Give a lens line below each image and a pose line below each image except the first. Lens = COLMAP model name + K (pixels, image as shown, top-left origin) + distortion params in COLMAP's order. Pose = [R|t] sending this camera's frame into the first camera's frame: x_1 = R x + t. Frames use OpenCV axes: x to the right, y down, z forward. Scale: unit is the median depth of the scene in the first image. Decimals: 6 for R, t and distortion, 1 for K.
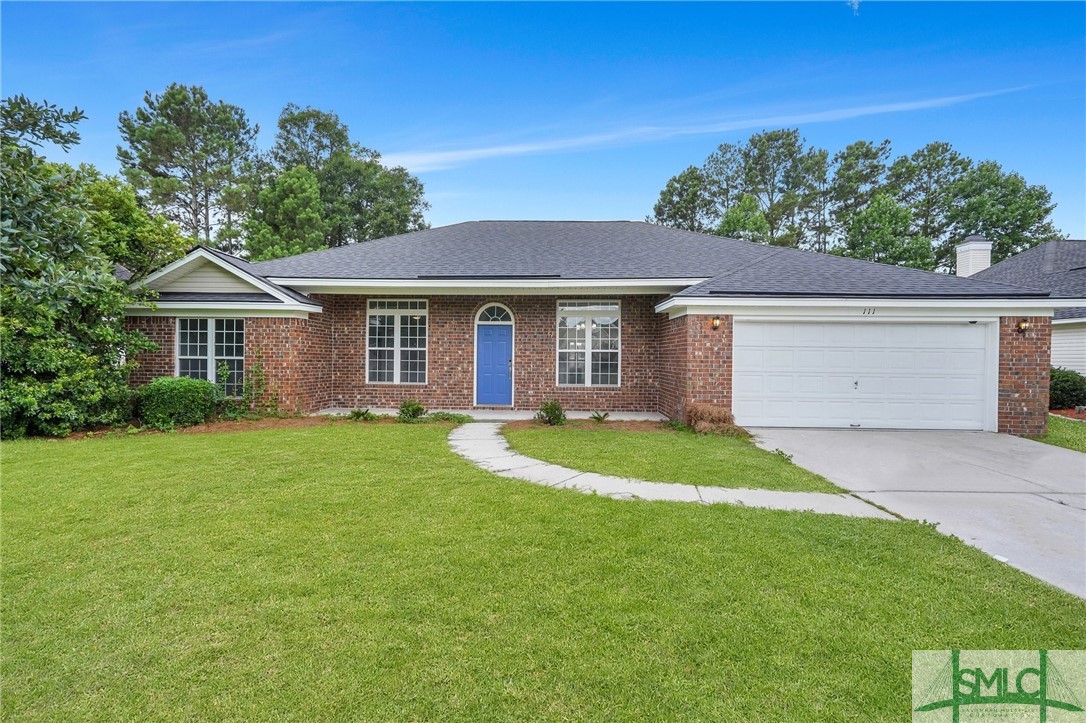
lens RADIAL K [[496.8, 0, 540.8], [0, 496.8, 357.2], [0, 0, 1]] dist [-0.003687, 0.002347]
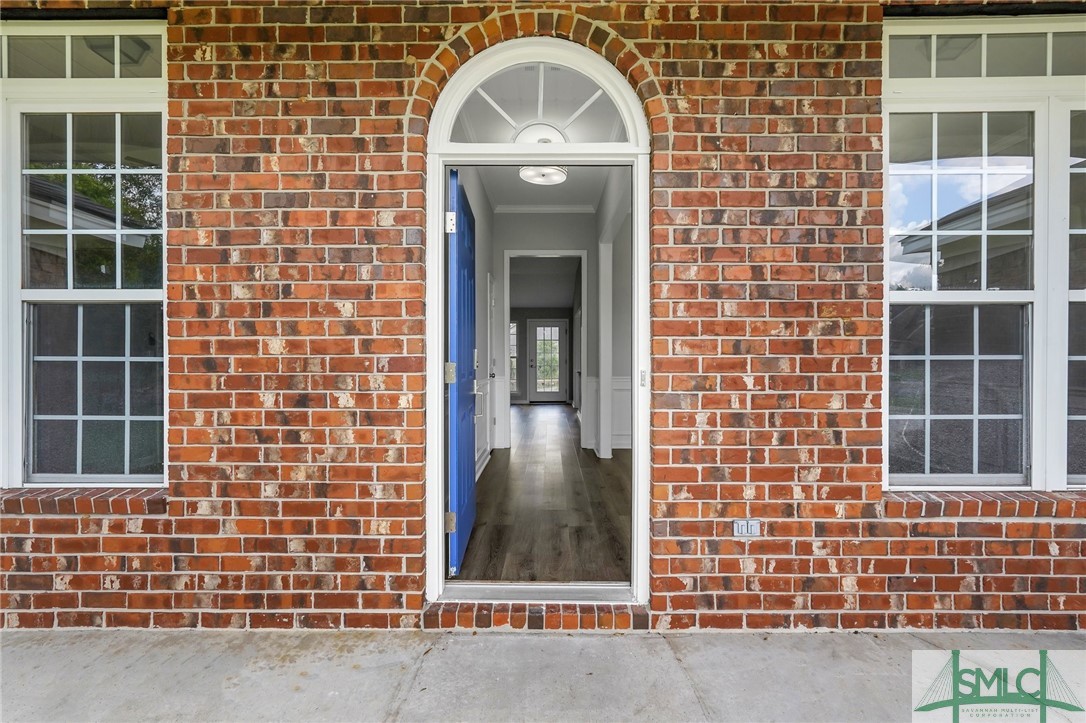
lens RADIAL K [[496.8, 0, 547.9], [0, 496.8, 361.4], [0, 0, 1]] dist [-0.003687, 0.002347]
pose [[0.999167, -0.009026, 0.039801, -0.097149], [0.008780, 0.999941, 0.006368, 0.008375], [-0.039857, -0.006013, 0.999187, 0.814375]]
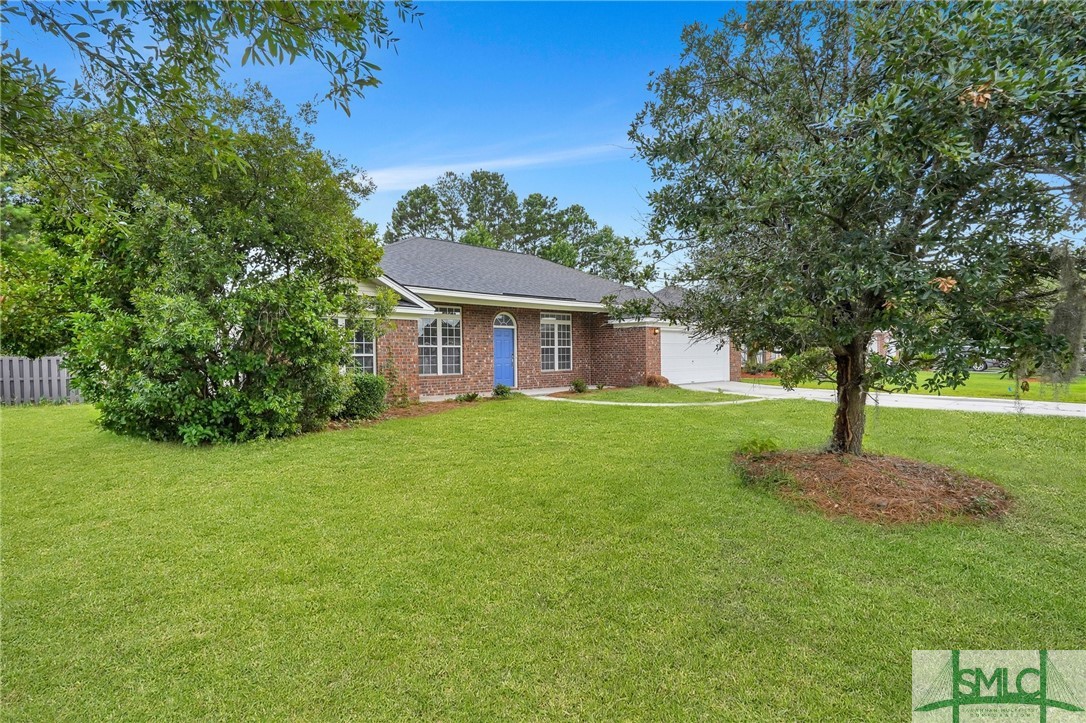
lens RADIAL K [[496.8, 0, 541.7], [0, 496.8, 363.2], [0, 0, 1]] dist [-0.003687, 0.002347]
pose [[0.734267, -0.028464, 0.678264, -0.939981], [0.015278, 0.999560, 0.025409, -0.002667], [-0.678689, -0.008294, 0.734379, -0.065583]]
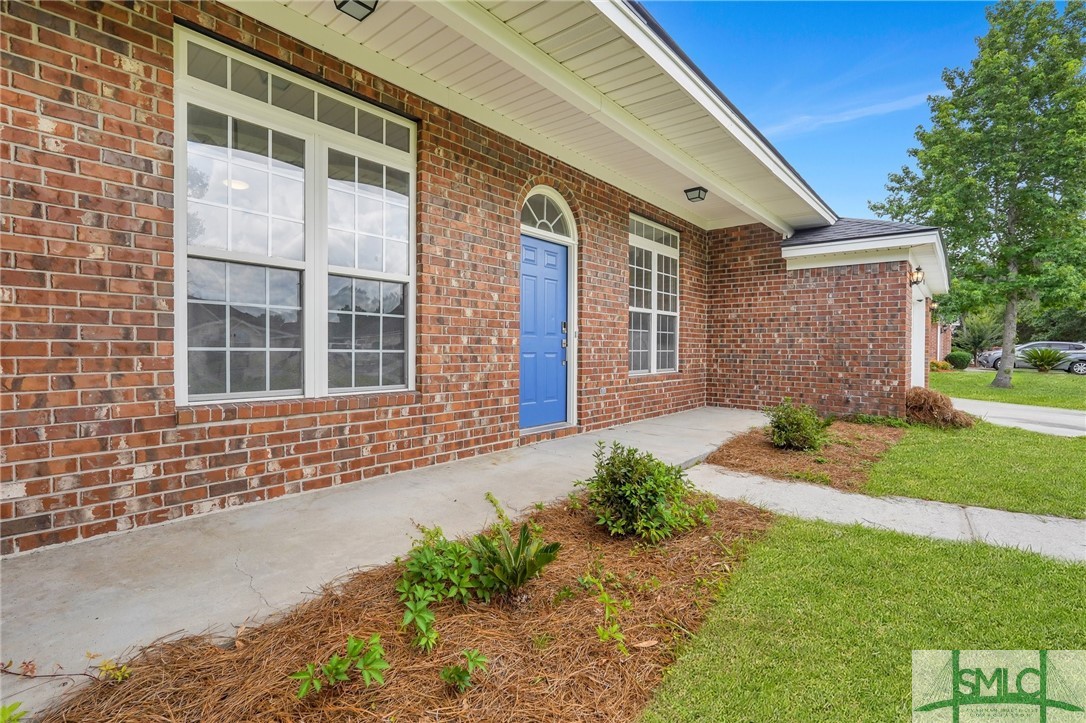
lens RADIAL K [[496.8, 0, 546.2], [0, 496.8, 352.5], [0, 0, 1]] dist [-0.003687, 0.002347]
pose [[0.609505, -0.010548, 0.792712, -0.431470], [0.000503, 0.999916, 0.012919, 0.026612], [-0.792782, -0.007476, 0.609460, 0.740288]]
